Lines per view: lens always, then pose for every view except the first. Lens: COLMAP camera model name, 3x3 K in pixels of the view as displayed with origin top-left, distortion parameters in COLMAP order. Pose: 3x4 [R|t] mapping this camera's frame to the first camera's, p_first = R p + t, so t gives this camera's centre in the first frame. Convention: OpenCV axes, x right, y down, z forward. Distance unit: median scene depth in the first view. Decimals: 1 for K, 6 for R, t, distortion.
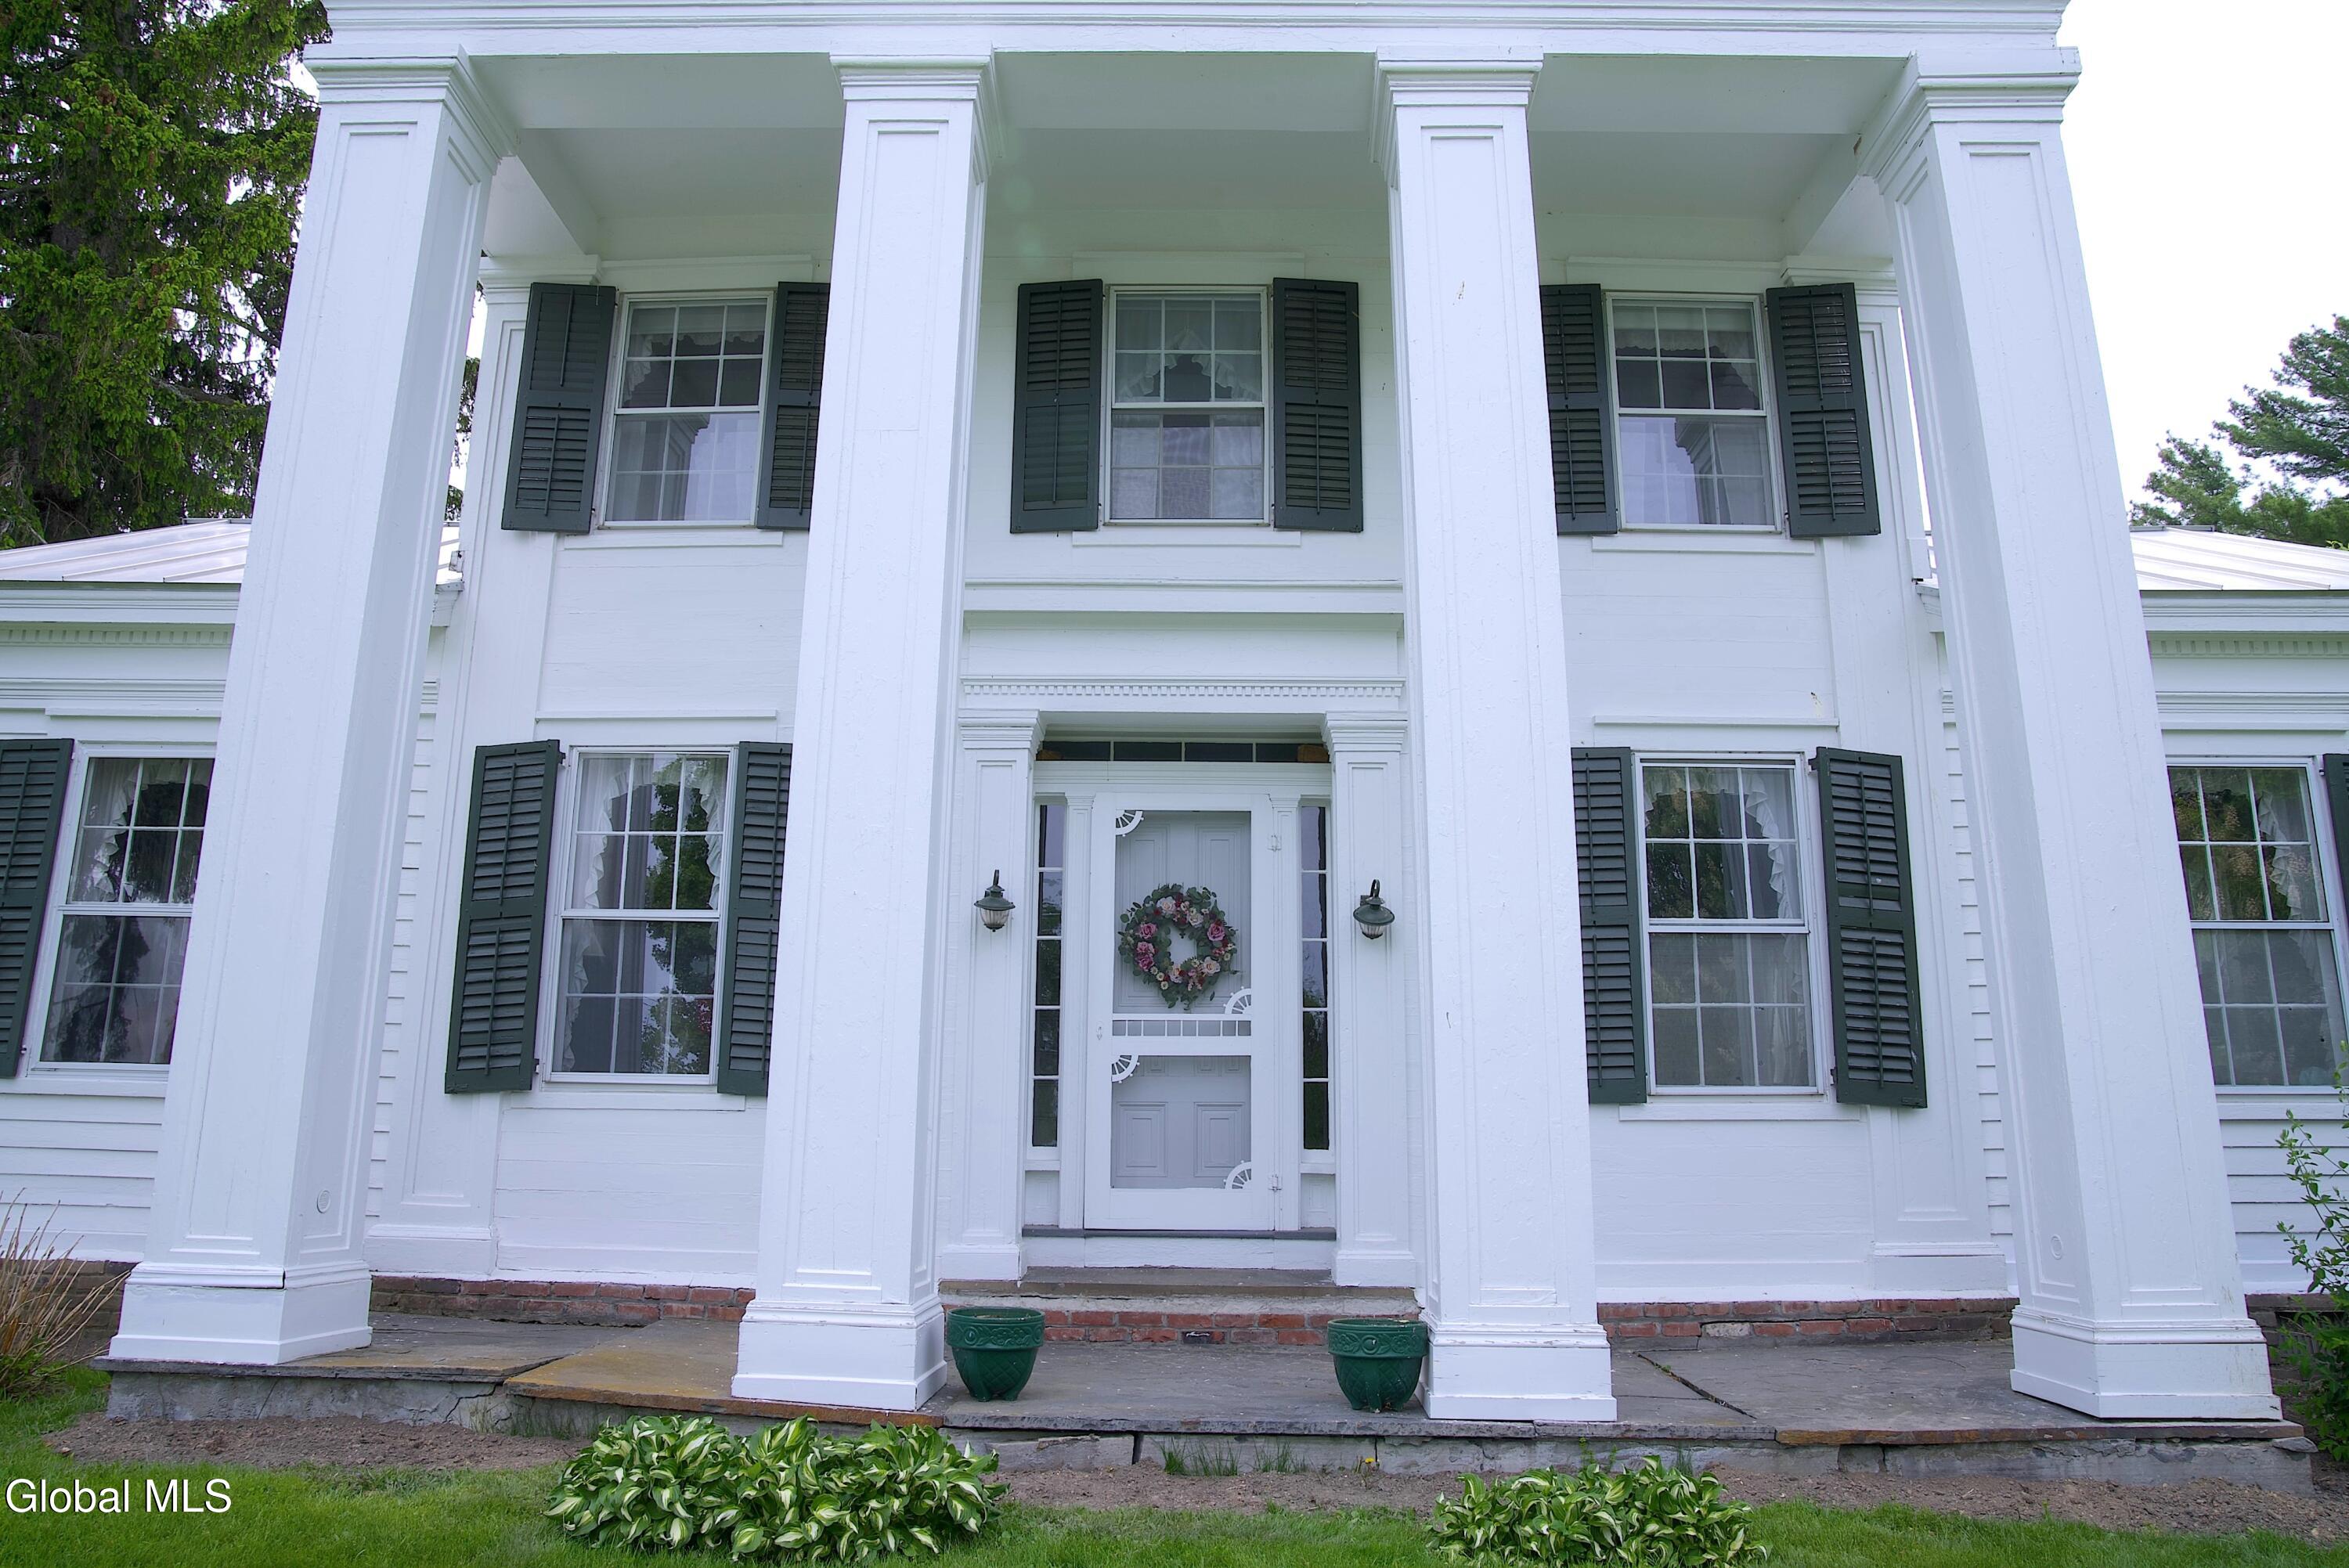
lens RADIAL K [[1614.5, 0, 1174.5], [0, 1614.5, 772.4], [0, 0, 1]] dist [-0.139838, 0.100107]
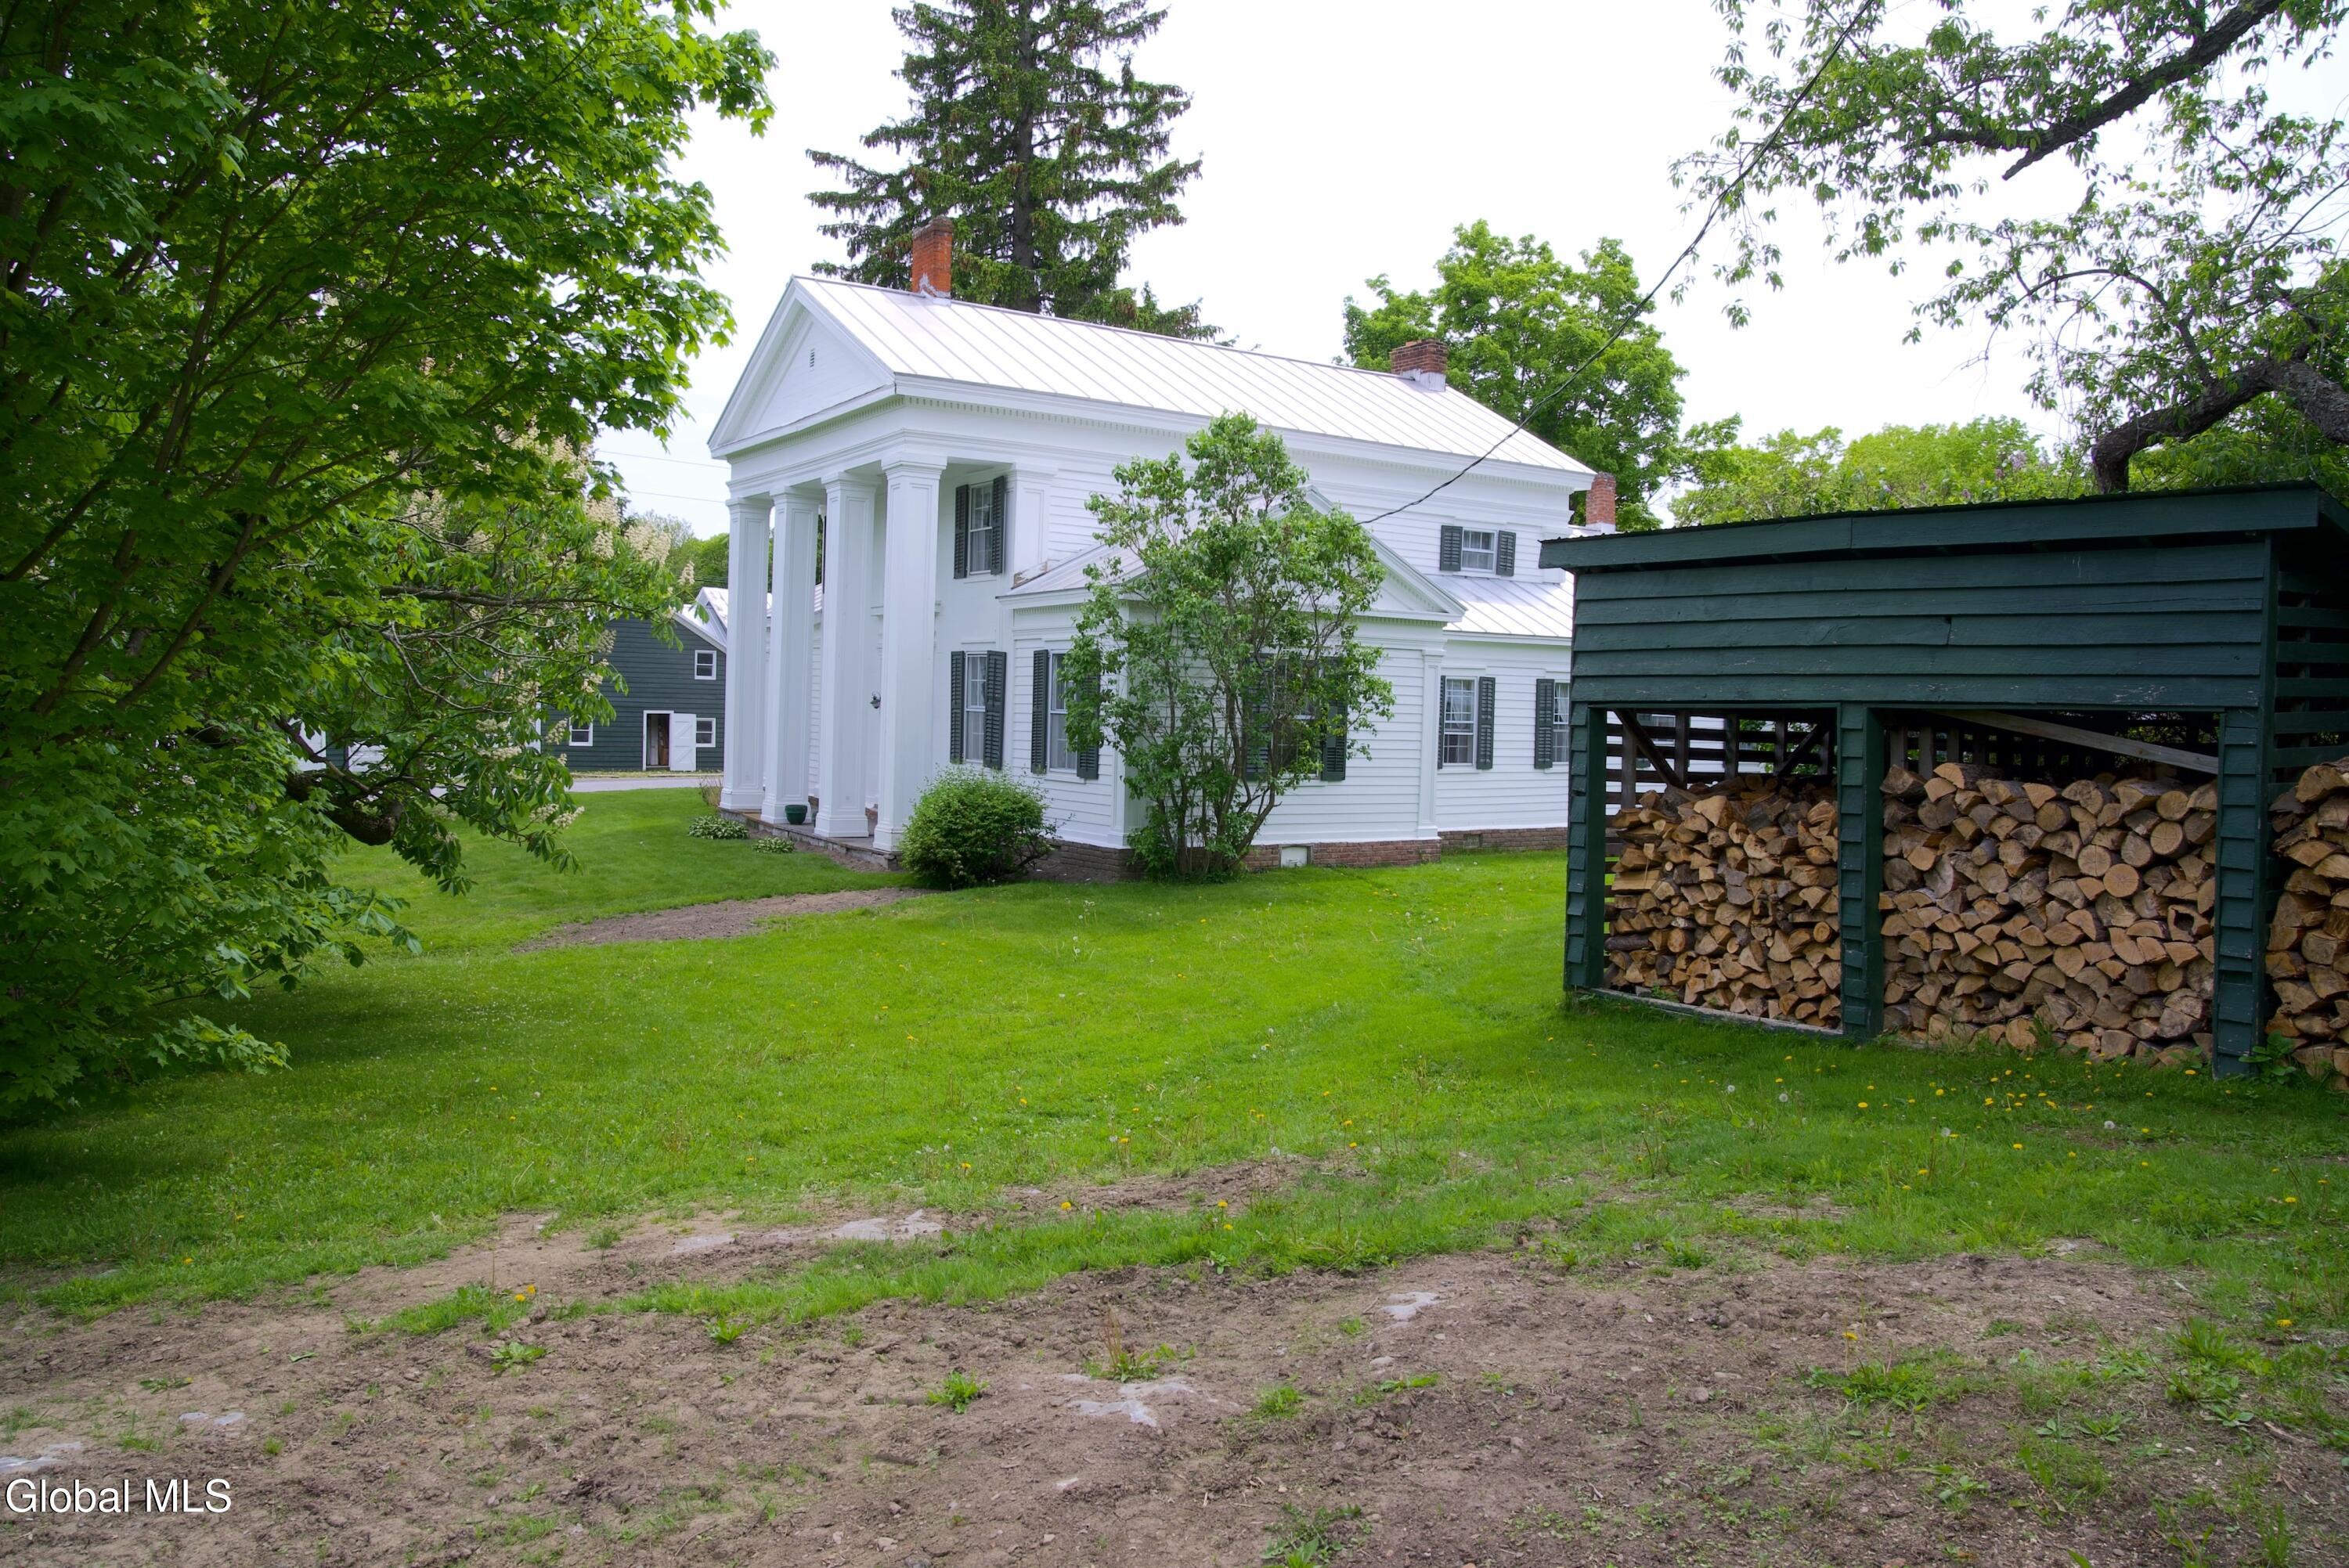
lens RADIAL K [[1614.5, 0, 1174.5], [0, 1614.5, 772.4], [0, 0, 1]] dist [-0.139838, 0.100107]
pose [[0.570193, 0.042060, -0.820433, 3.028371], [0.146878, 0.977378, 0.152184, -0.195452], [0.808274, -0.207278, 0.551117, -0.423603]]
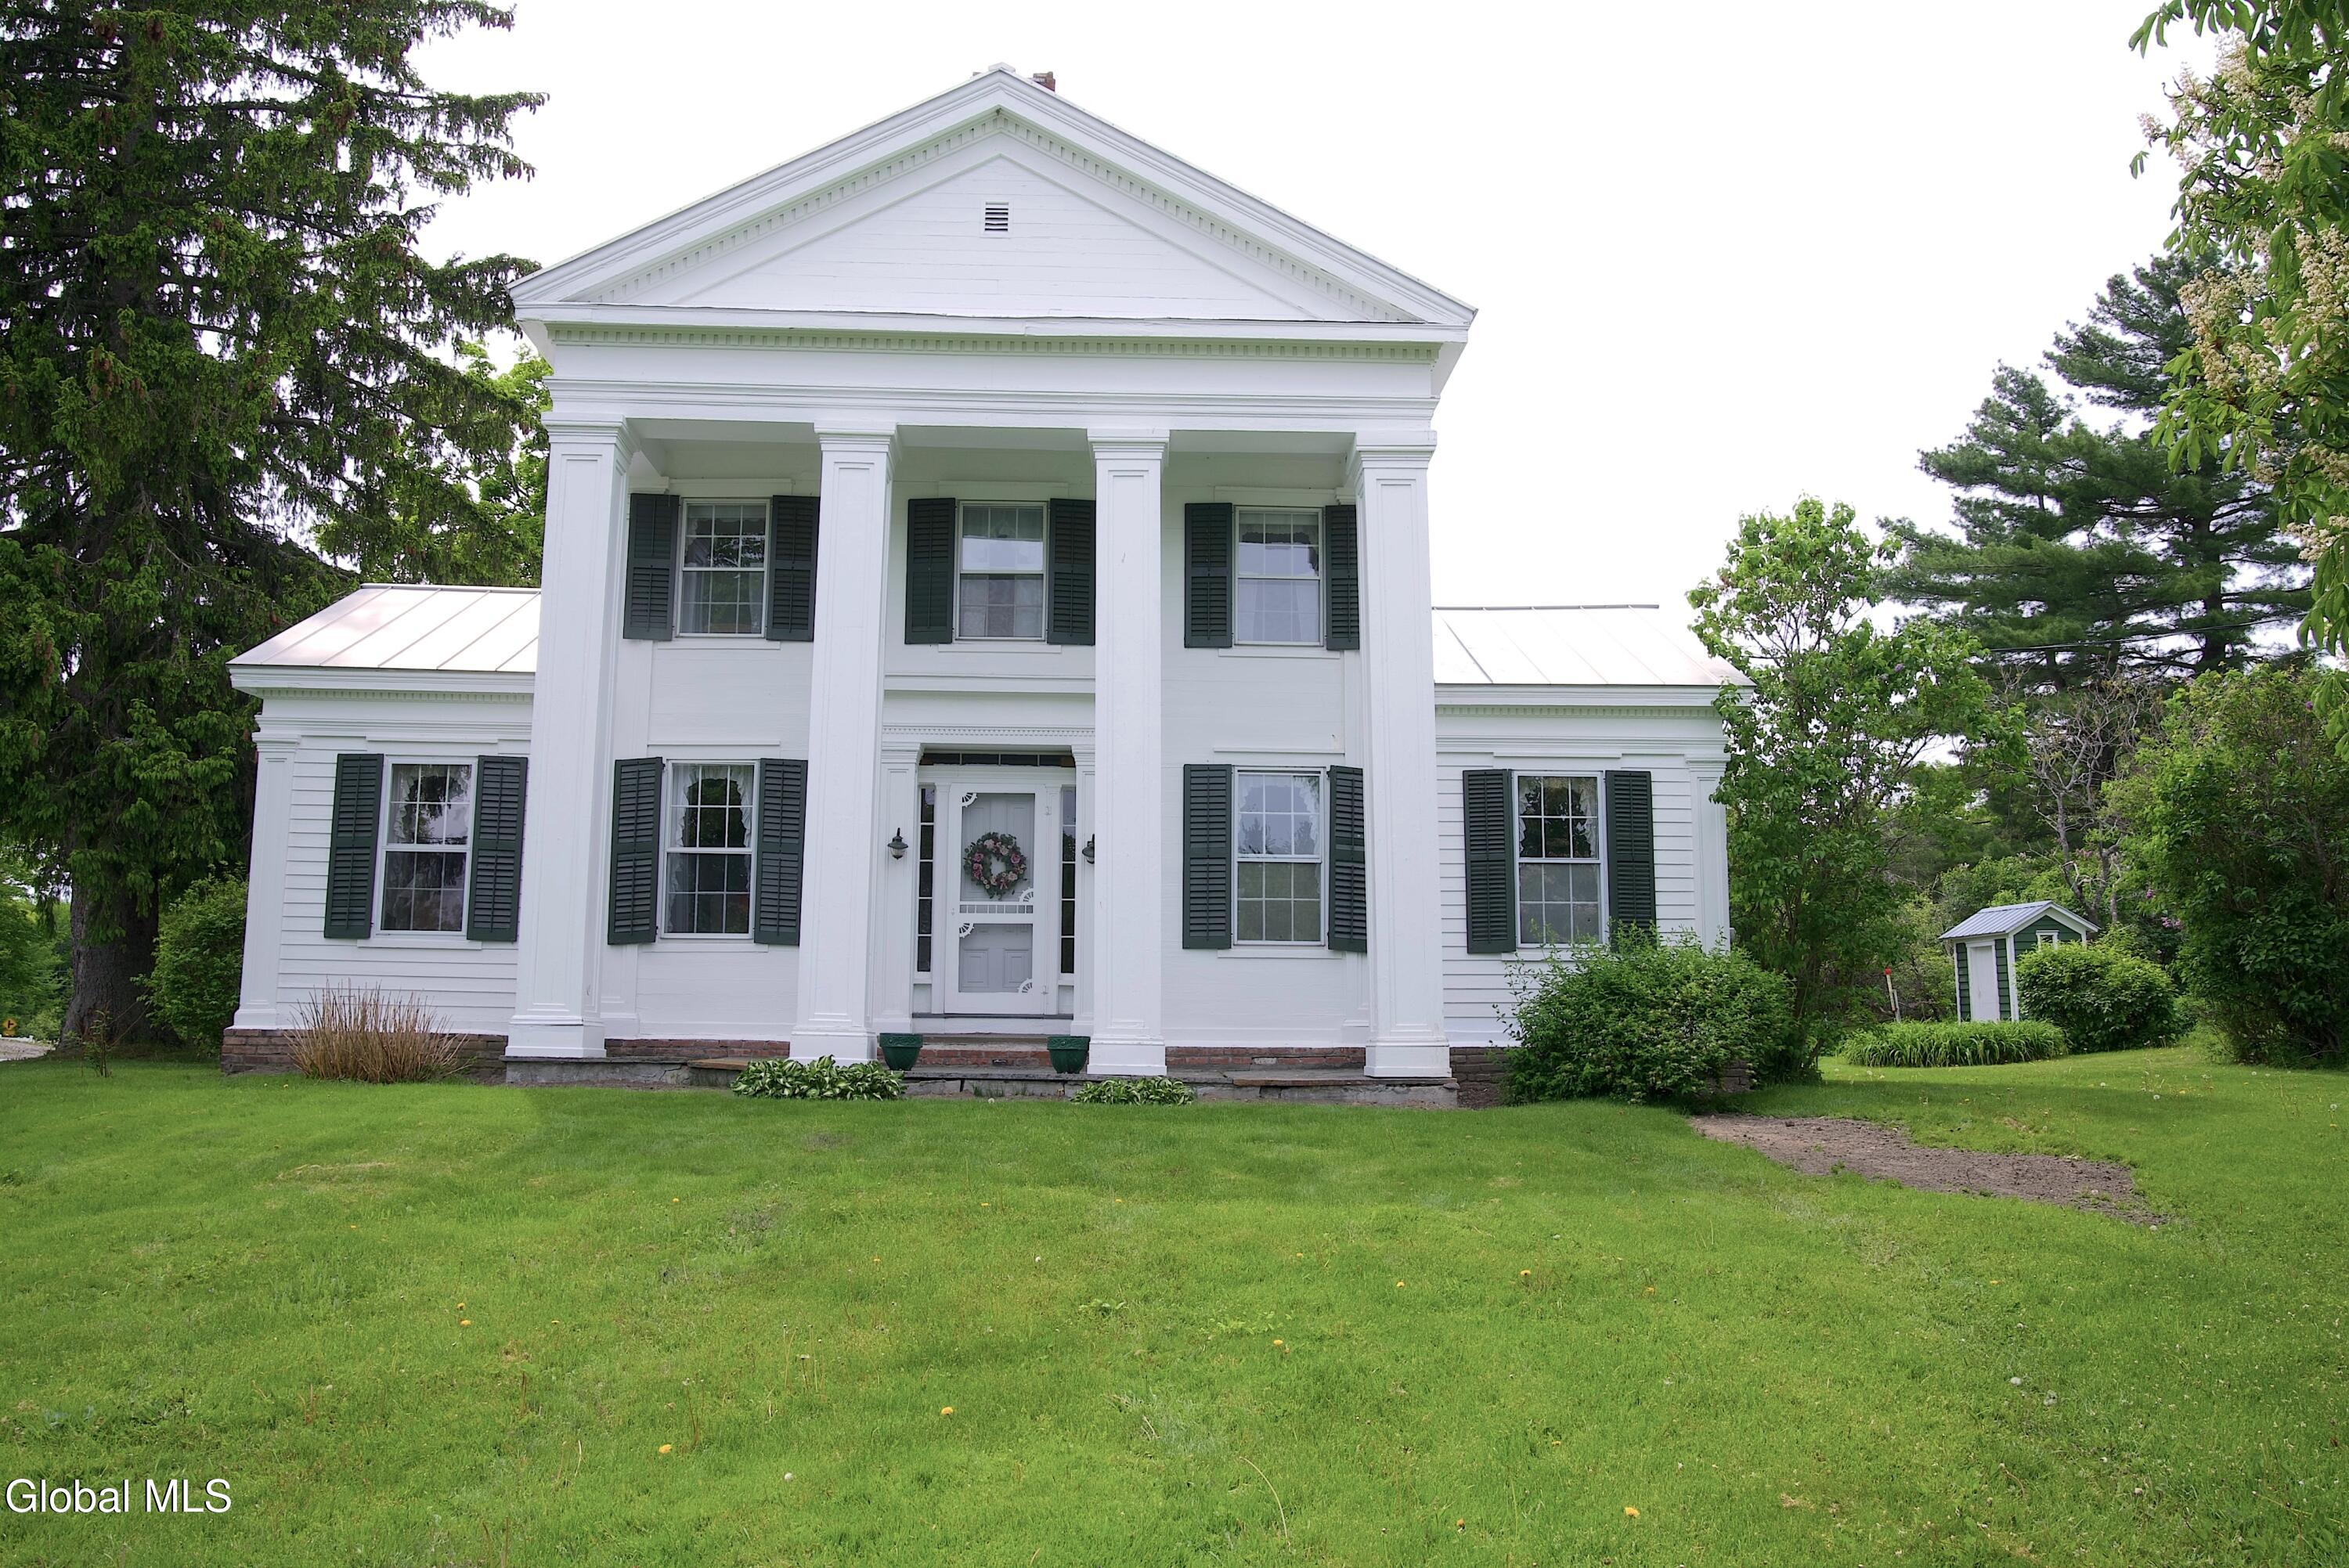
lens RADIAL K [[1738.5, 0, 1175.1], [0, 1738.5, 770.9], [0, 0, 1]] dist [-0.103397, -0.000822]
pose [[0.998147, 0.004864, 0.060659, 0.090580], [-0.009333, 0.997243, 0.073613, -0.157552], [-0.060134, -0.074043, 0.995440, -1.046890]]
